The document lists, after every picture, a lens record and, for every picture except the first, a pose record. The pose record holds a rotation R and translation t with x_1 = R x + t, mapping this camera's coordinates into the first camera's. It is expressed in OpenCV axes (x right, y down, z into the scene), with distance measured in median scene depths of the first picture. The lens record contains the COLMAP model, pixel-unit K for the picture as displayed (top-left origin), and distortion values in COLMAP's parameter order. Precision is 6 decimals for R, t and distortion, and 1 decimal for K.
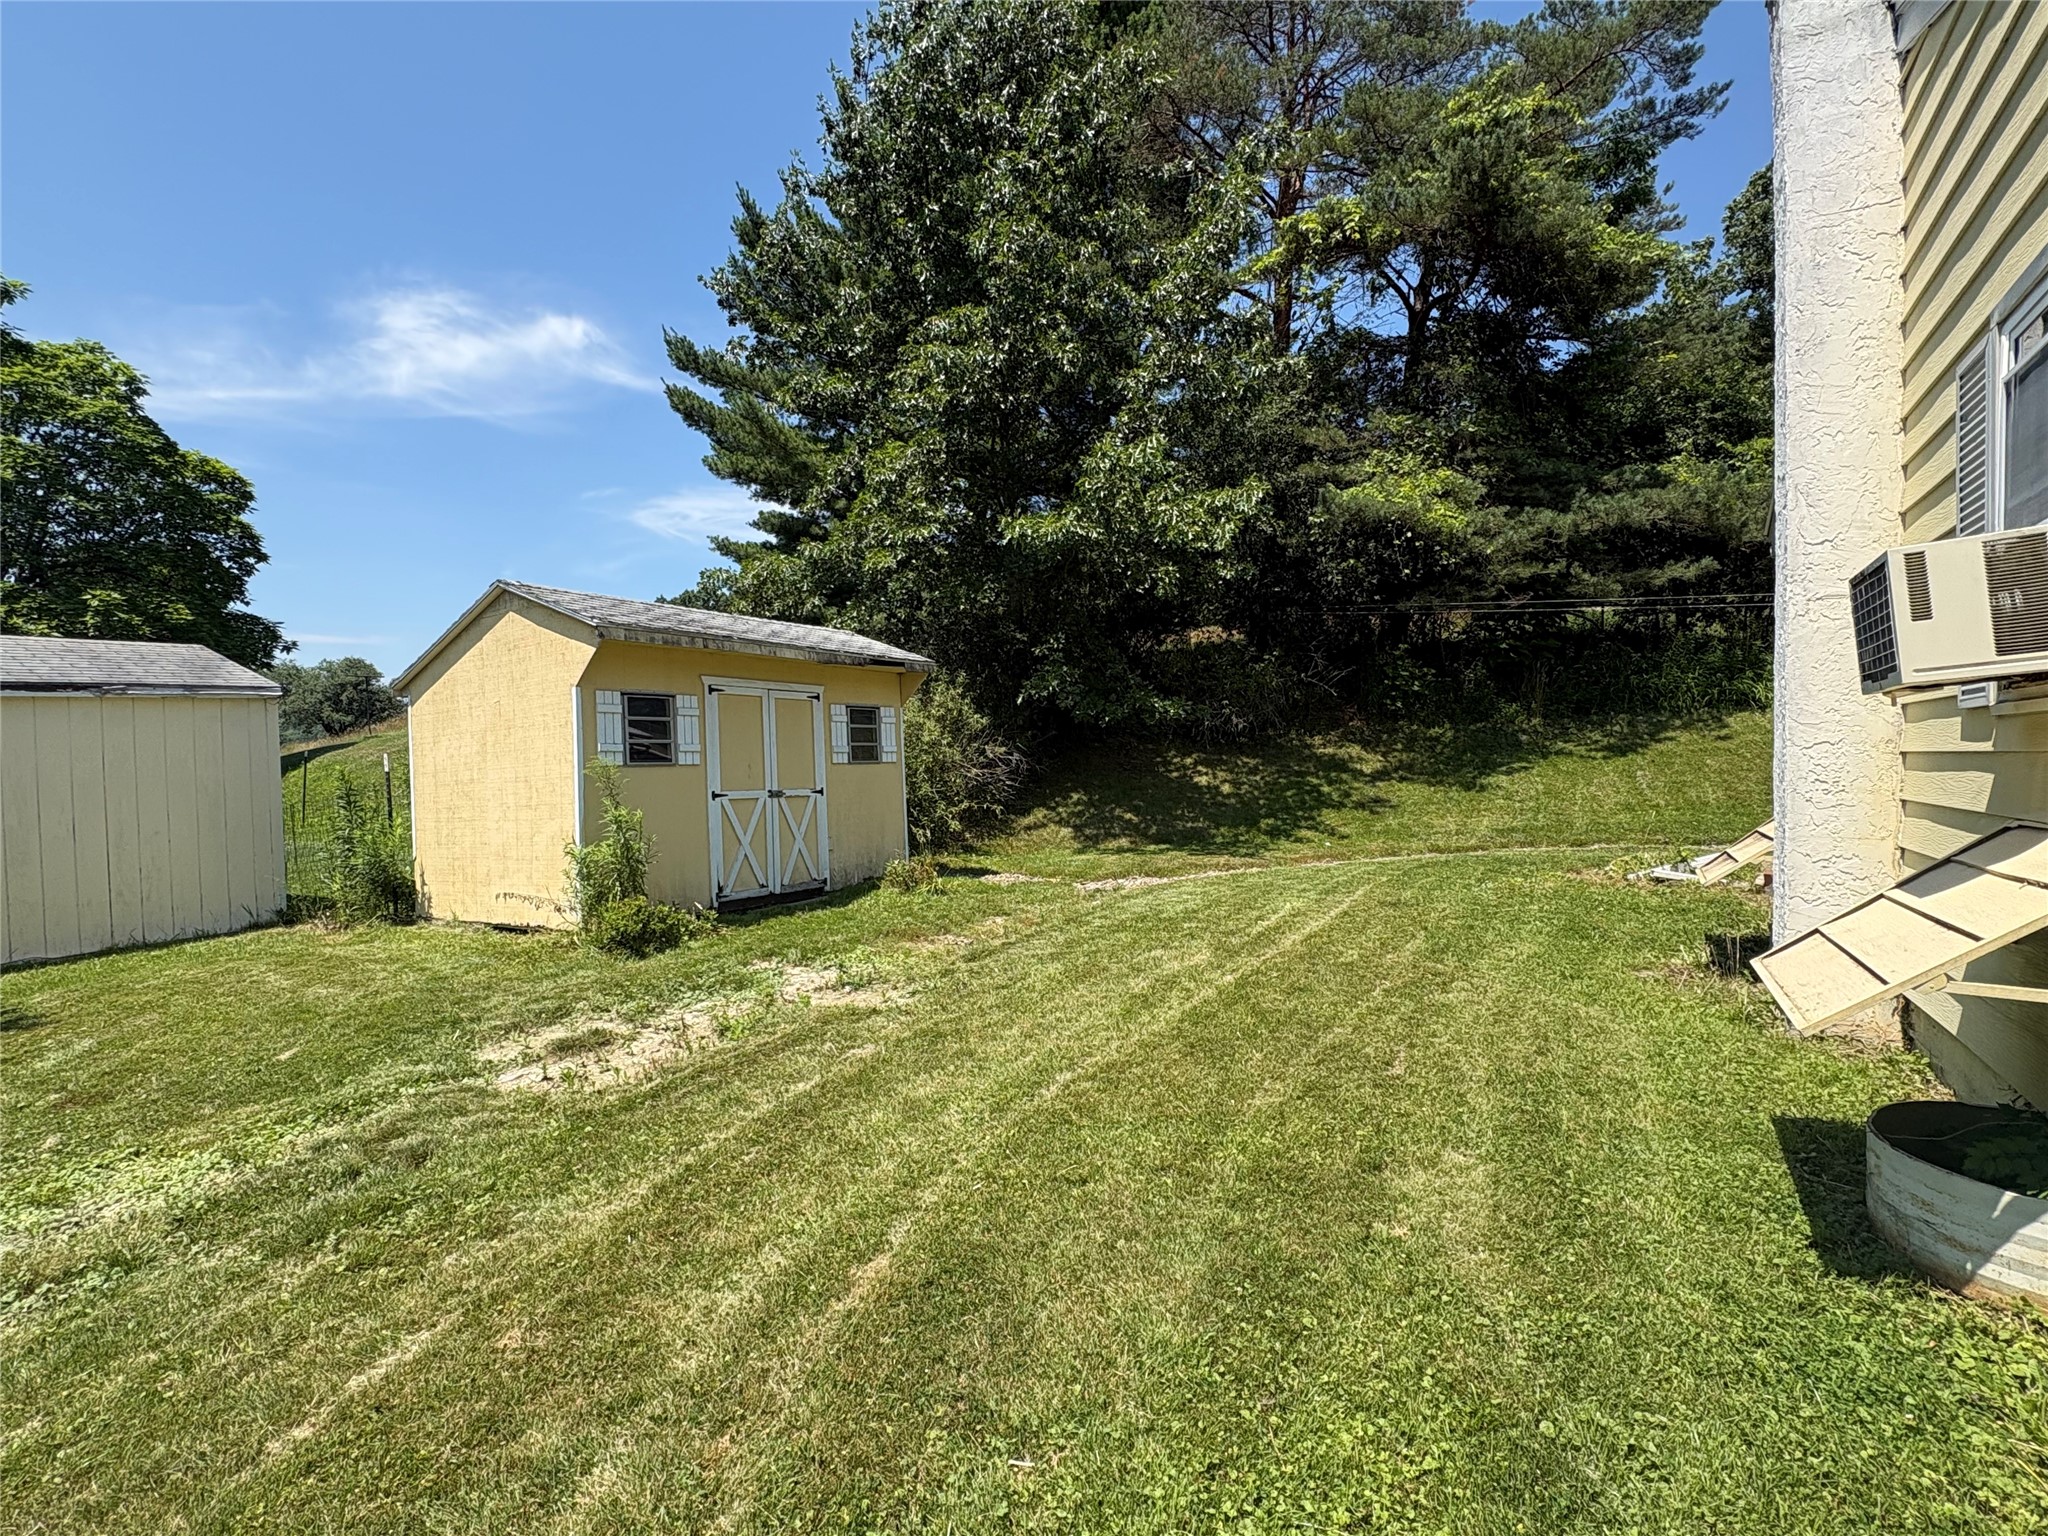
lens RADIAL K [[996.7, 0, 1023.0], [0, 996.7, 765.7], [0, 0, 1]] dist [0.003629, -0.000667]
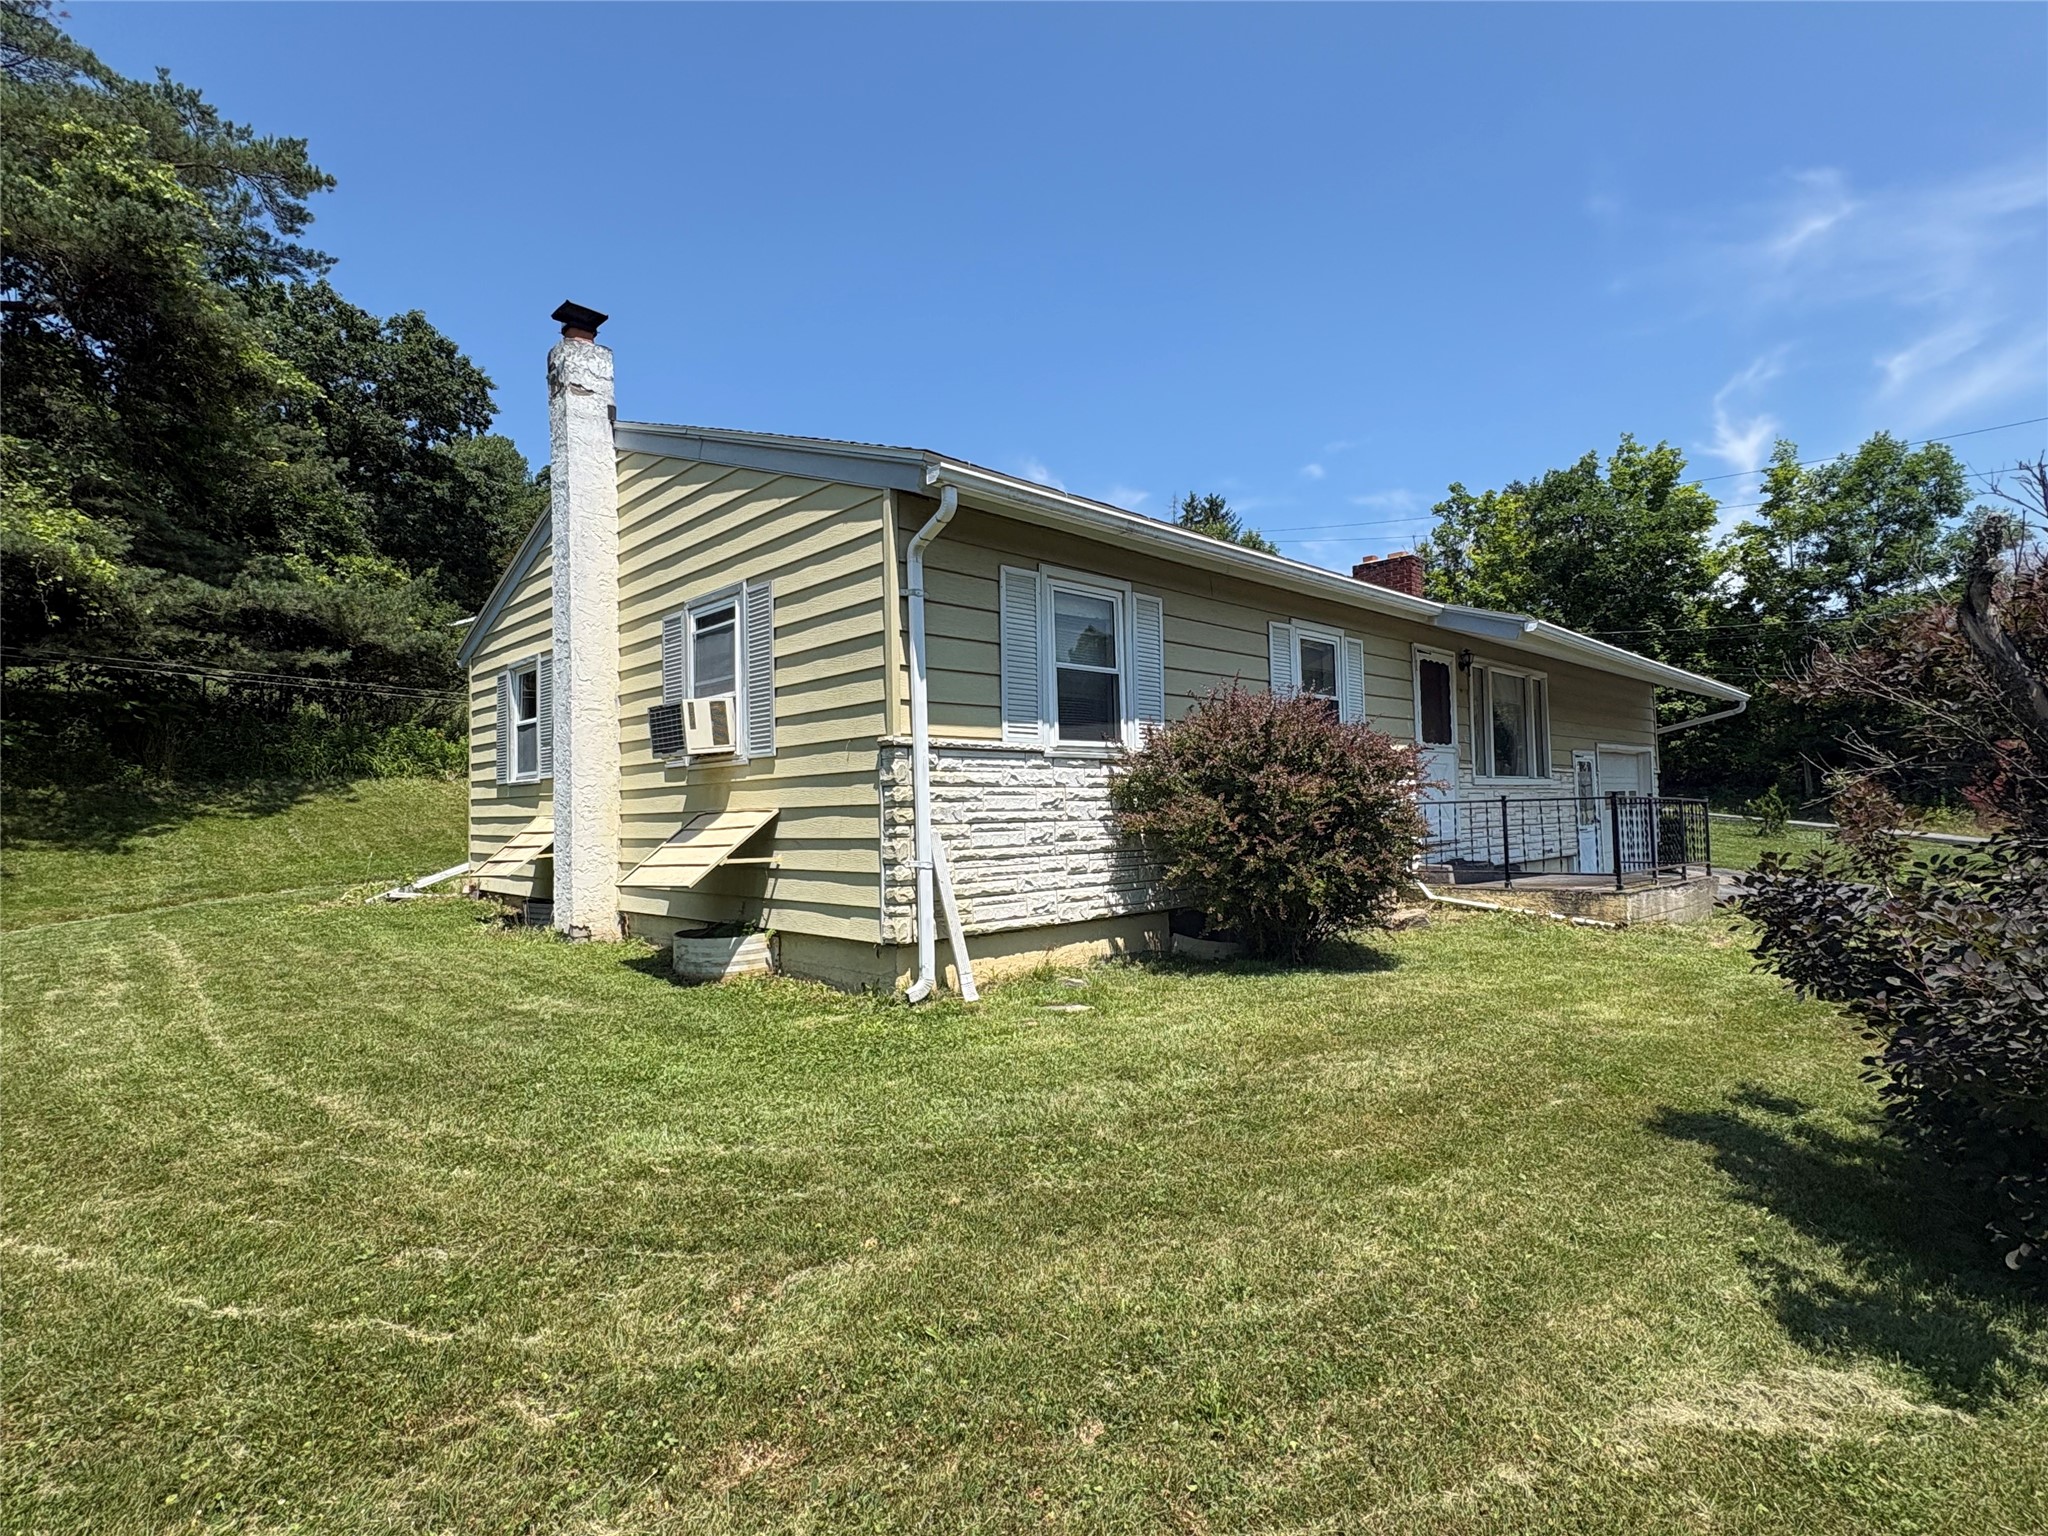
lens RADIAL K [[996.7, 0, 1021.4], [0, 996.7, 762.1], [0, 0, 1]] dist [0.003629, -0.000667]
pose [[0.250849, 0.044841, 0.966987, -0.261491], [0.034982, 0.997854, -0.055348, 0.020891], [-0.967394, 0.047712, 0.248742, -0.083576]]
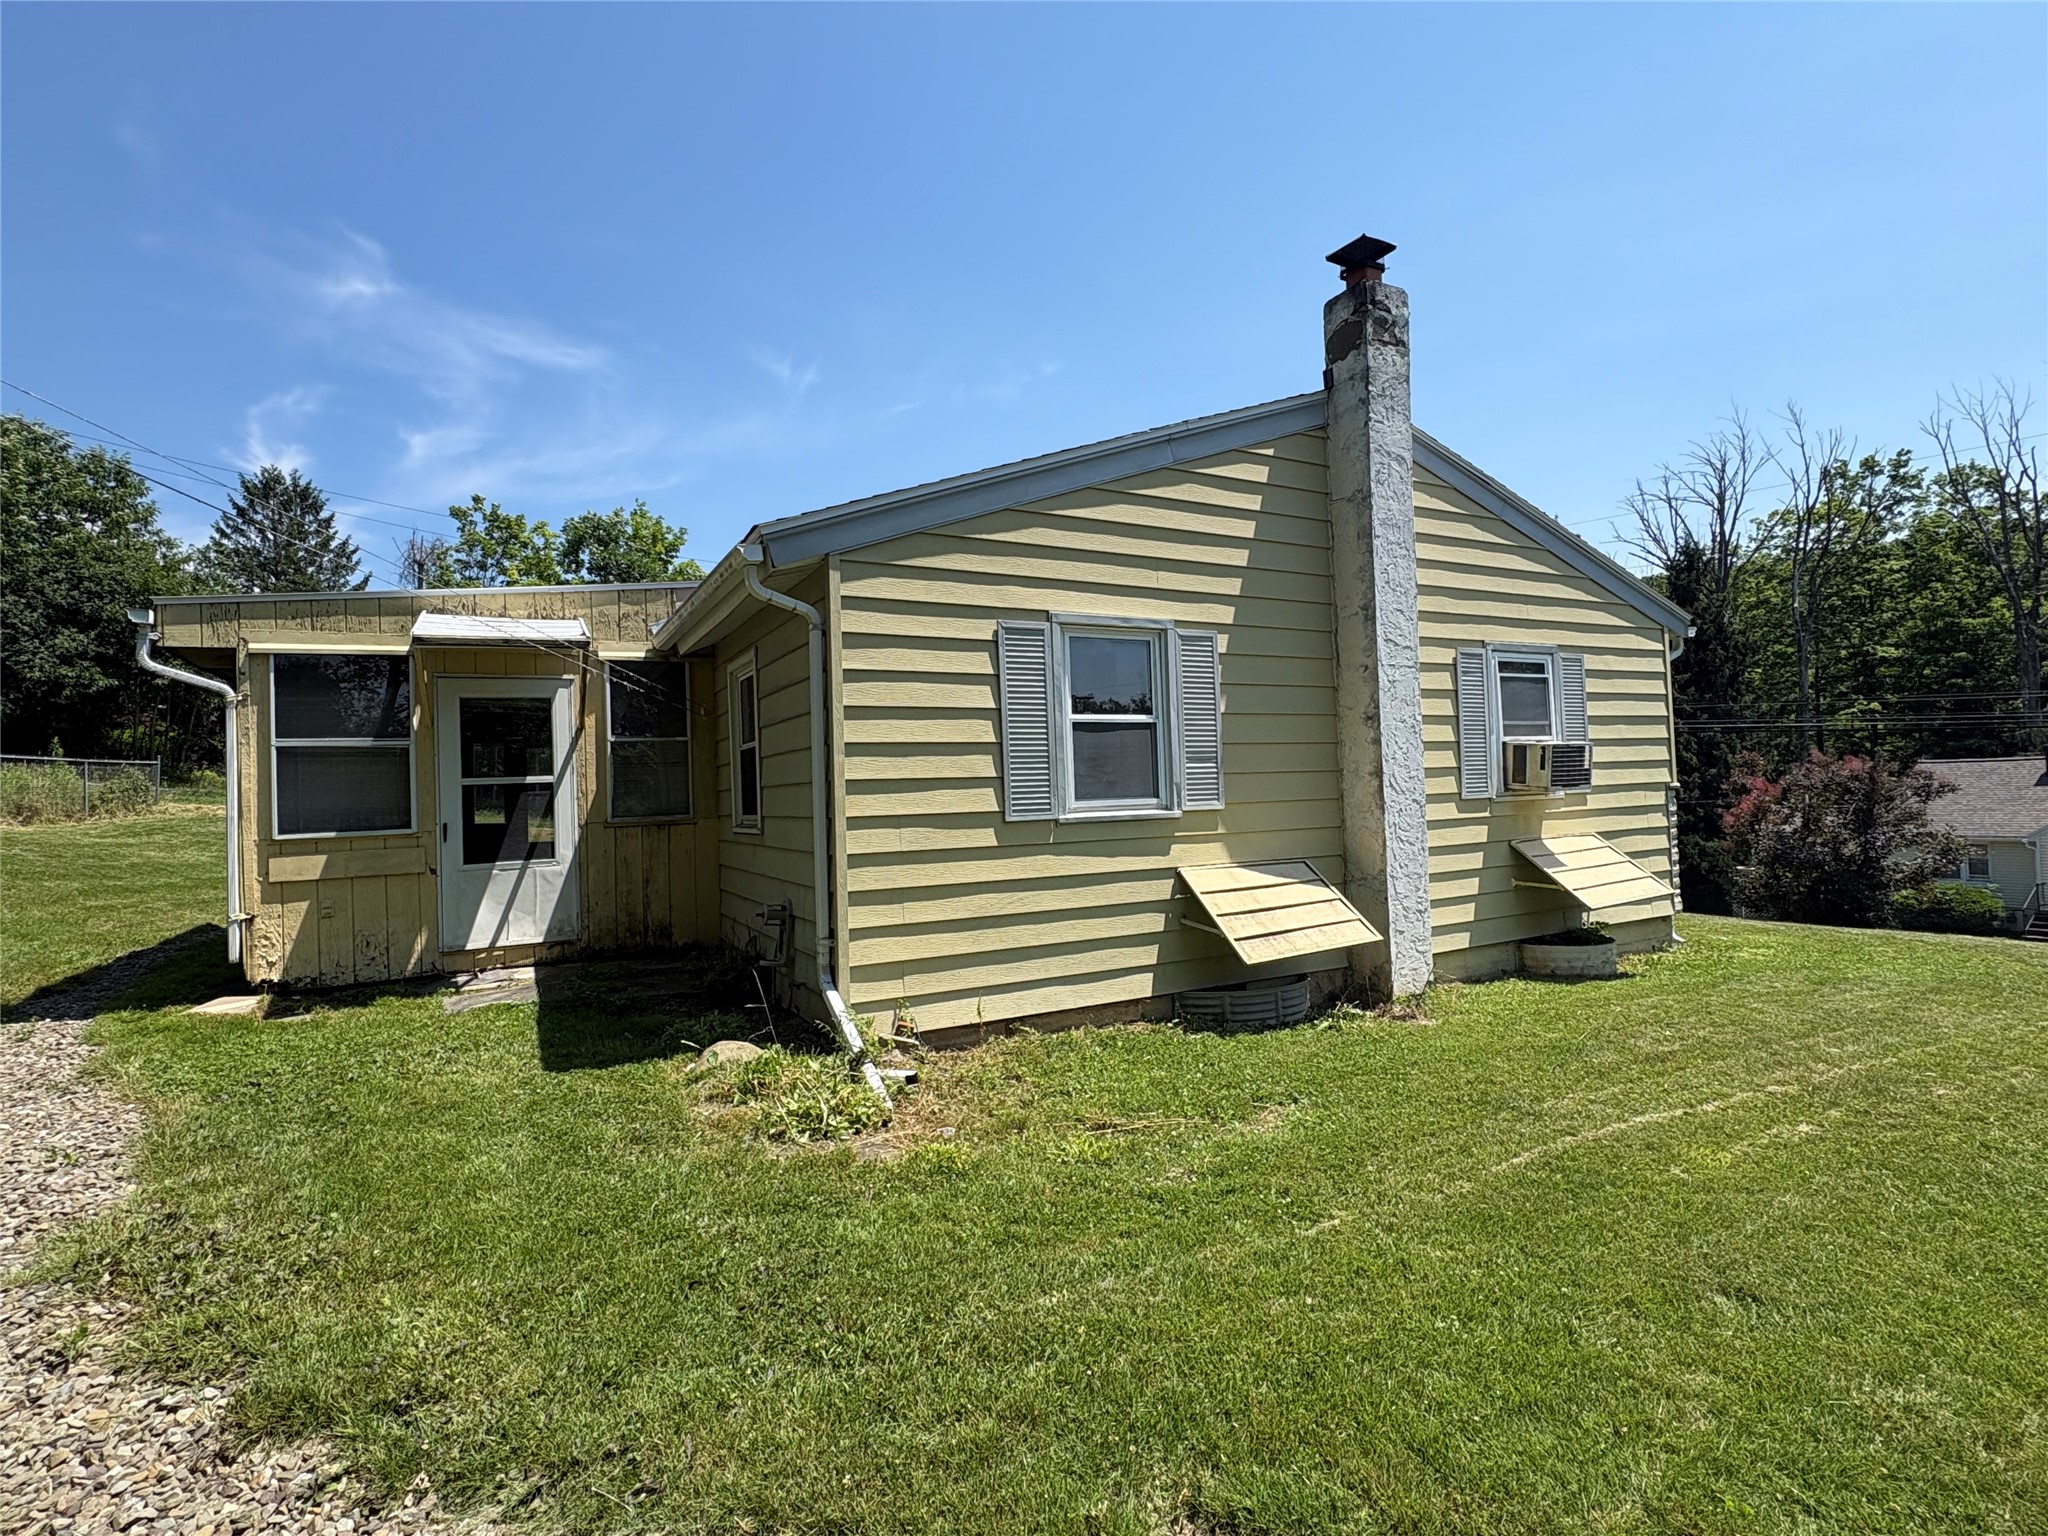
lens RADIAL K [[996.7, 0, 1020.4], [0, 996.7, 779.0], [0, 0, 1]] dist [0.003629, -0.000667]
pose [[-0.865043, 0.041803, 0.499954, 0.164871], [0.047376, 0.998876, -0.001546, -0.036074], [-0.499456, 0.022348, -0.866051, 0.860587]]
